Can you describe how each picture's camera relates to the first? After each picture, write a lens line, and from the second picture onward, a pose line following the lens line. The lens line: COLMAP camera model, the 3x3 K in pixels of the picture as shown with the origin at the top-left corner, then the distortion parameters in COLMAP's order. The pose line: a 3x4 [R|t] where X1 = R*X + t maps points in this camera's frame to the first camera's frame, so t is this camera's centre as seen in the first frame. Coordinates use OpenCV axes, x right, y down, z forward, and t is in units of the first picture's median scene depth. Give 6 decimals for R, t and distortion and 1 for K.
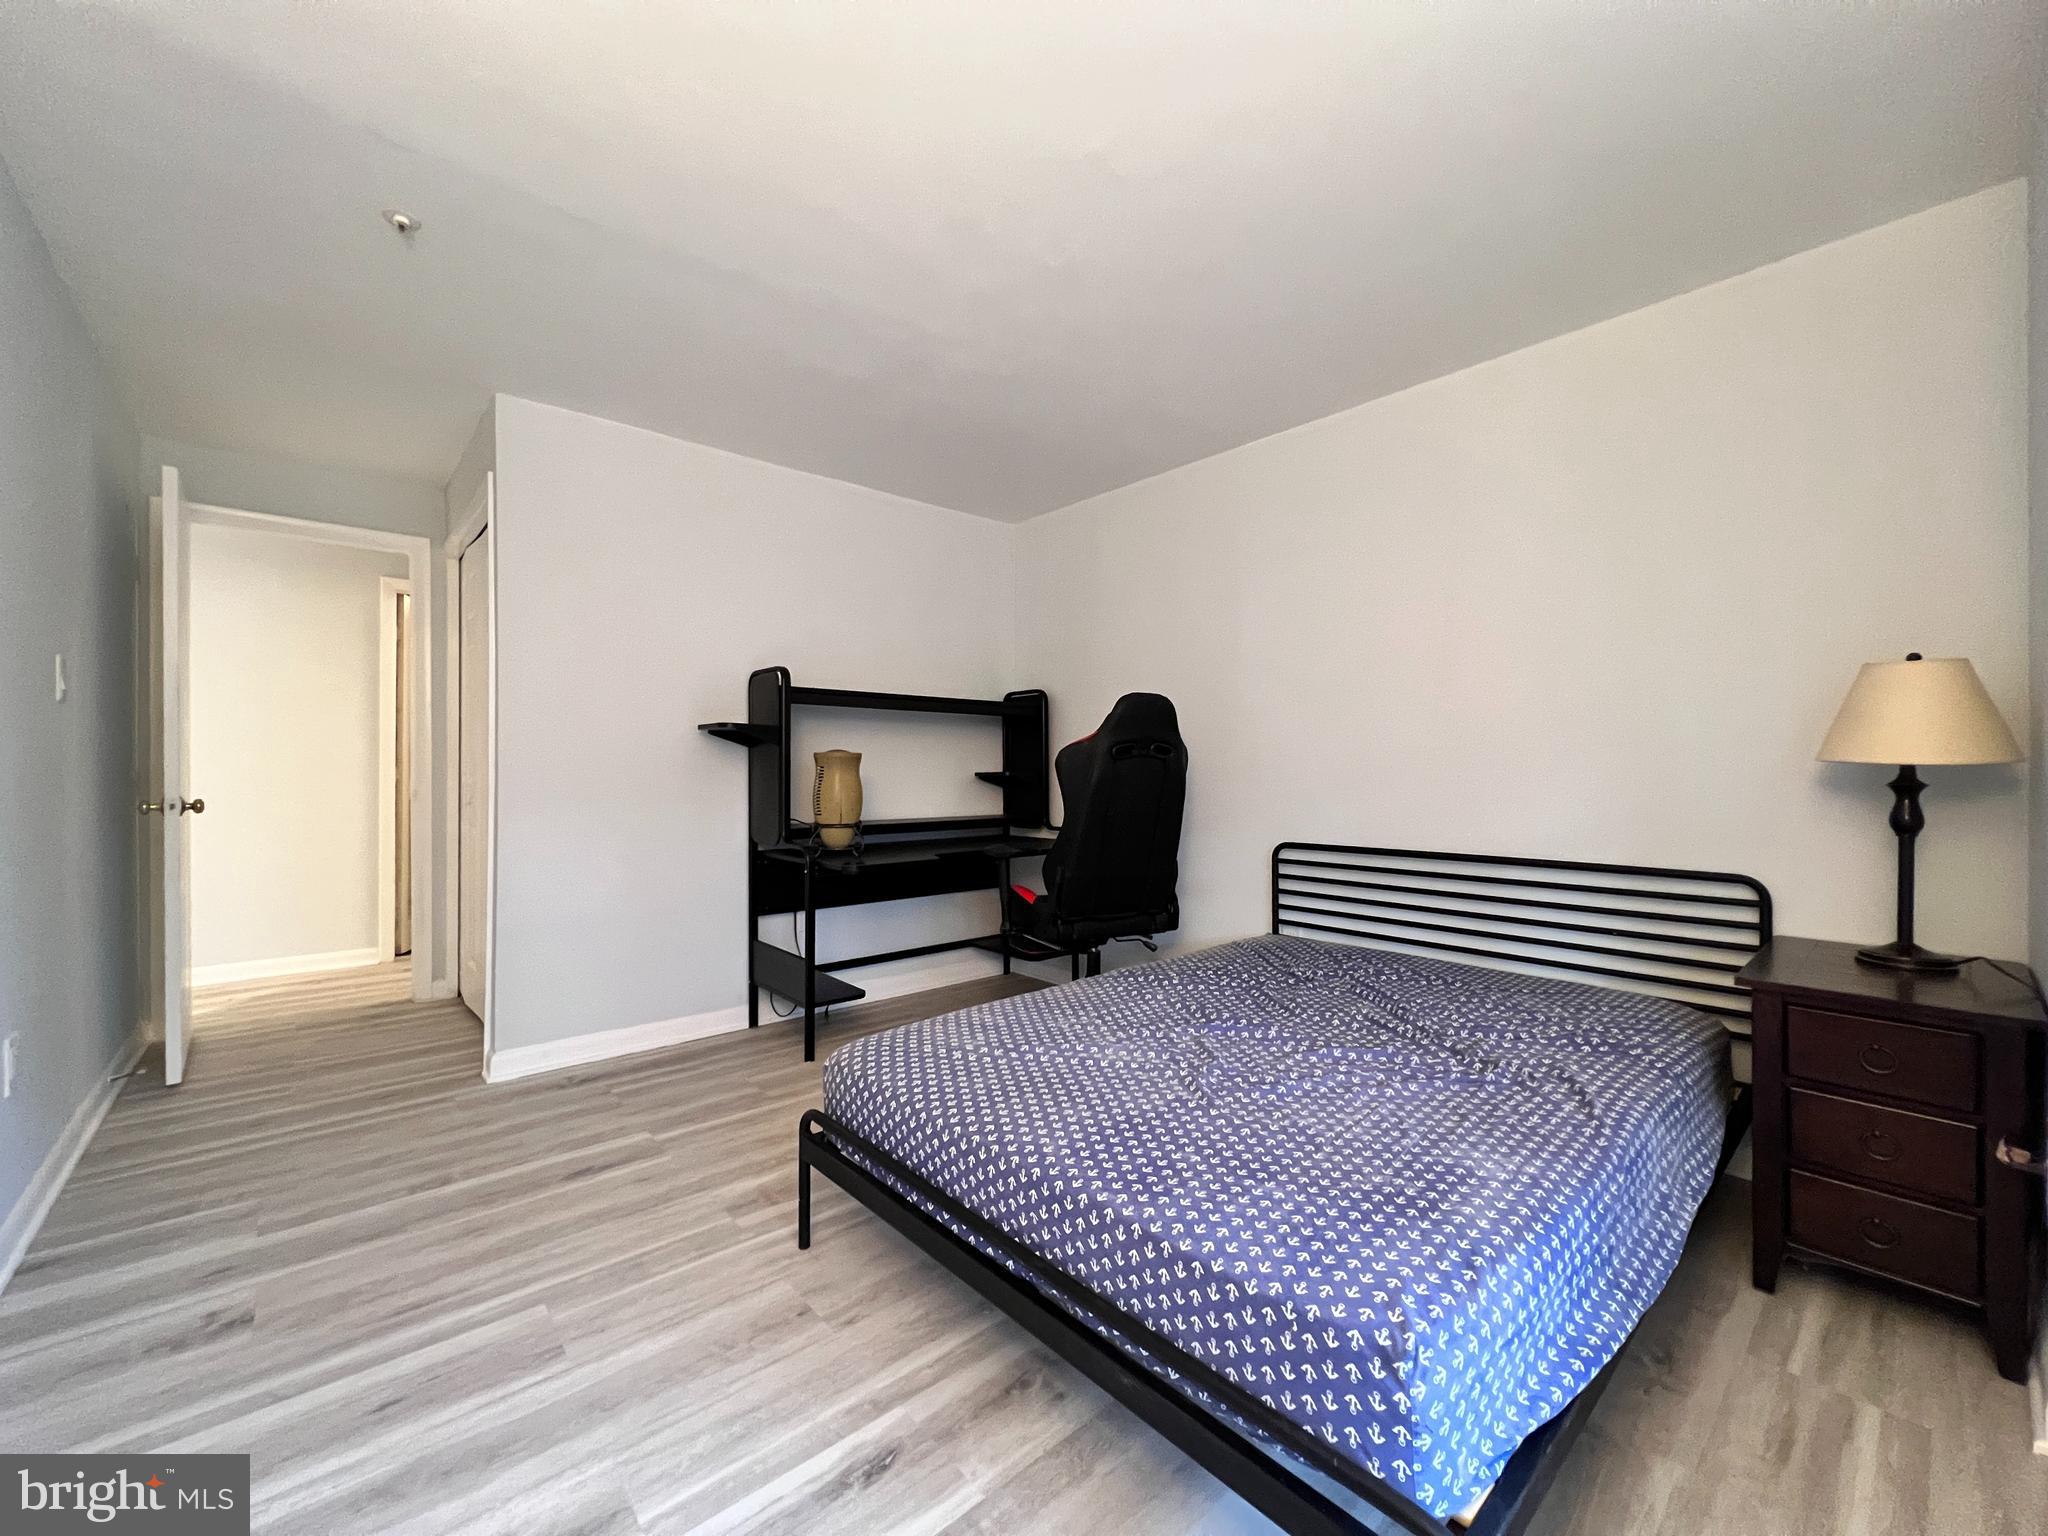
lens RADIAL K [[819.1, 0, 1025.5], [0, 819.1, 766.0], [0, 0, 1]] dist [0.000551, 0.000147]
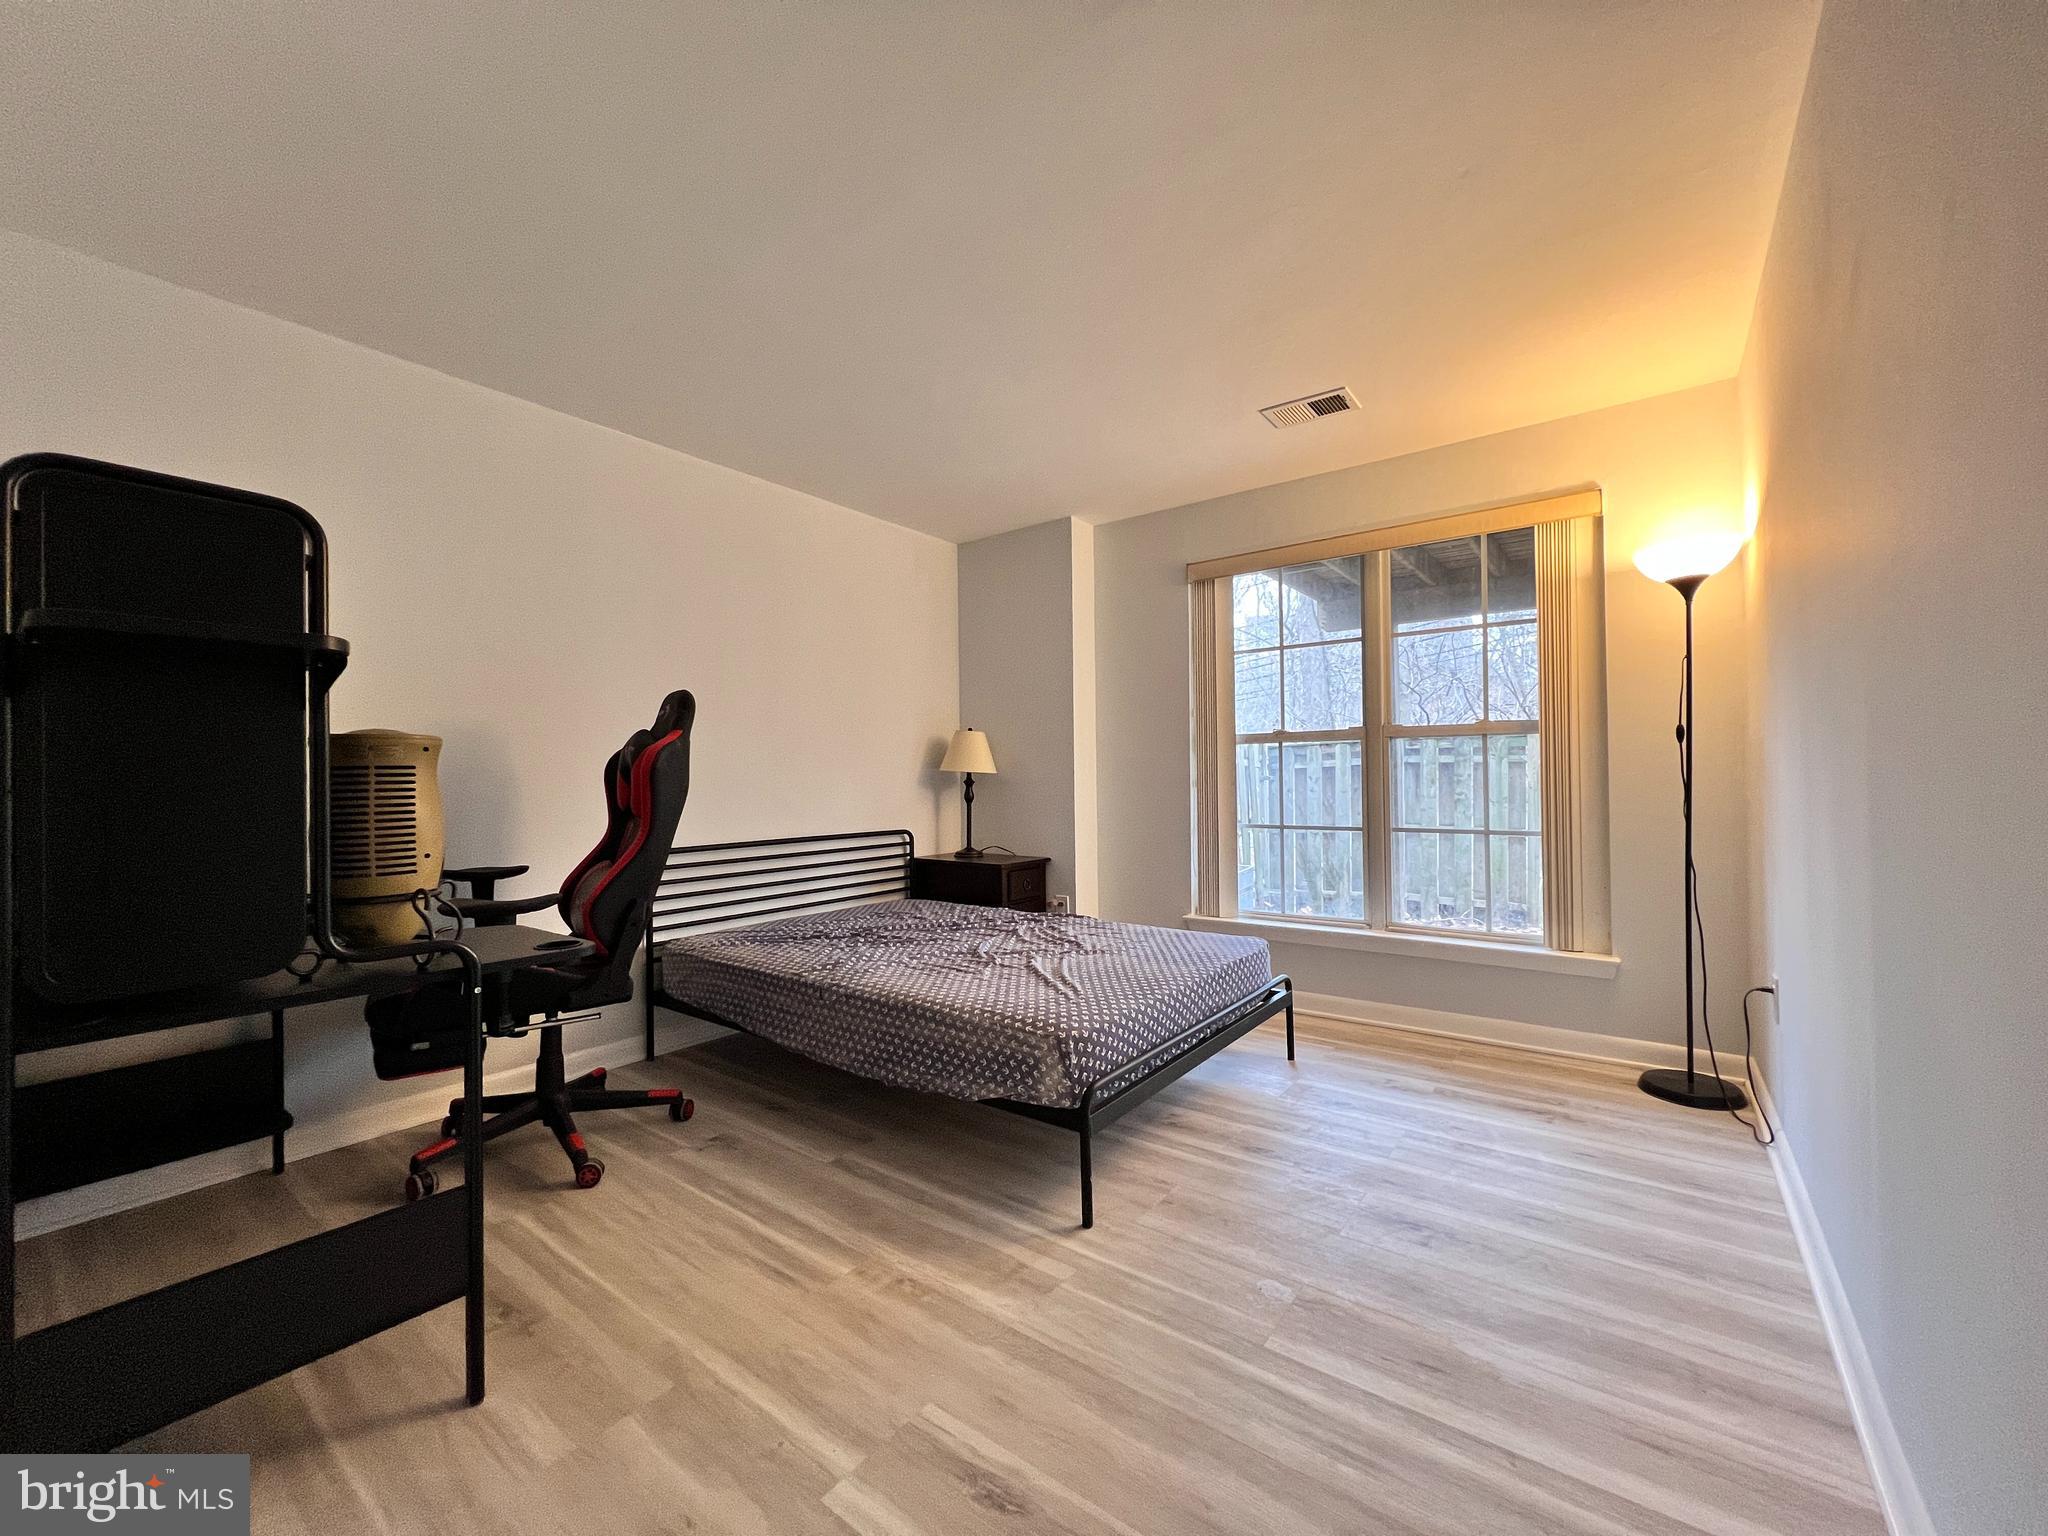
lens RADIAL K [[819.1, 0, 1023.7], [0, 819.1, 777.6], [0, 0, 1]] dist [0.000551, 0.000147]
pose [[-0.205172, 0.012796, 0.978642, -1.316163], [0.011641, 0.999876, -0.010634, 0.039840], [-0.978657, 0.009210, -0.205296, 1.337017]]
